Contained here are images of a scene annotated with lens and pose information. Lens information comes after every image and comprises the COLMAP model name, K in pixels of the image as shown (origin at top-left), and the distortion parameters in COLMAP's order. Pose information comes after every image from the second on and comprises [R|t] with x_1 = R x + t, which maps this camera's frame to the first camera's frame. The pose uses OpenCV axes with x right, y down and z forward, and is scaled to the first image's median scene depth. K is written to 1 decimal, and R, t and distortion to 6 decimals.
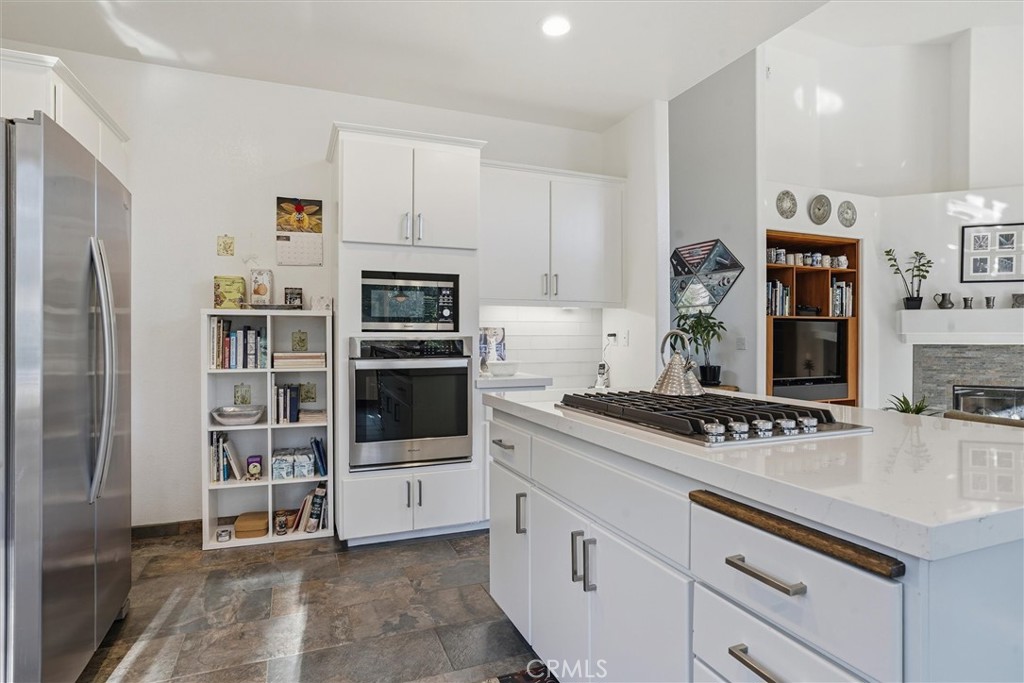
lens RADIAL K [[534.4, 0, 508.4], [0, 534.4, 339.5], [0, 0, 1]] dist [-0.021224, 0.007349]
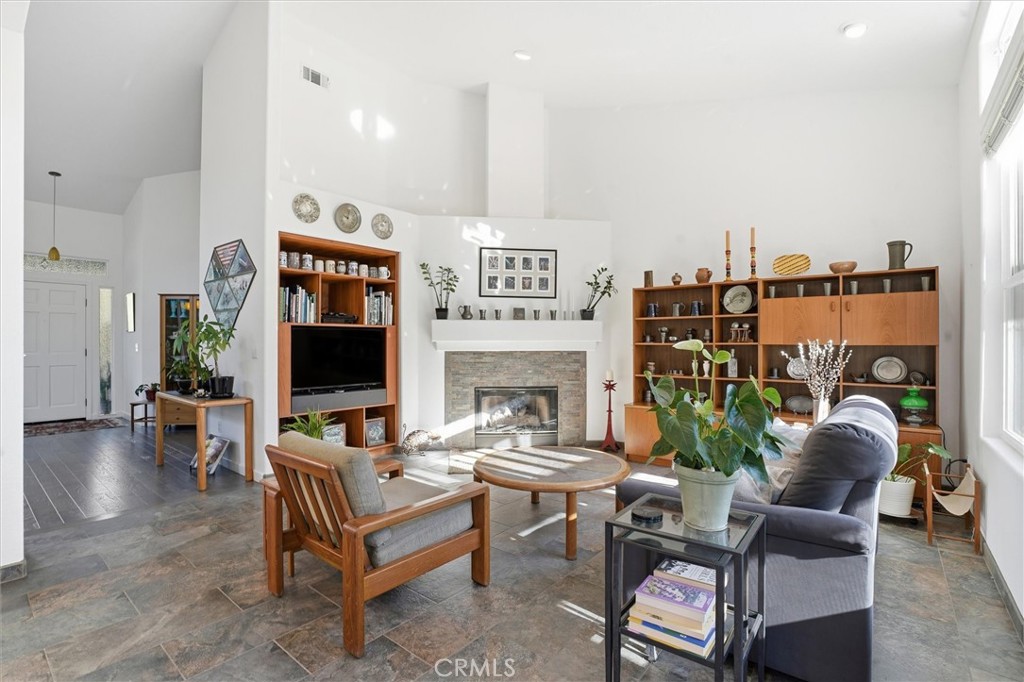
lens RADIAL K [[479.1, 0, 502.3], [0, 479.1, 345.6], [0, 0, 1]] dist [-0.034636, 0.011112]
pose [[0.890642, -0.001331, 0.454704, 0.437321], [0.000622, 0.999998, 0.001709, -0.004115], [-0.454705, -0.001239, 0.890641, 0.058694]]
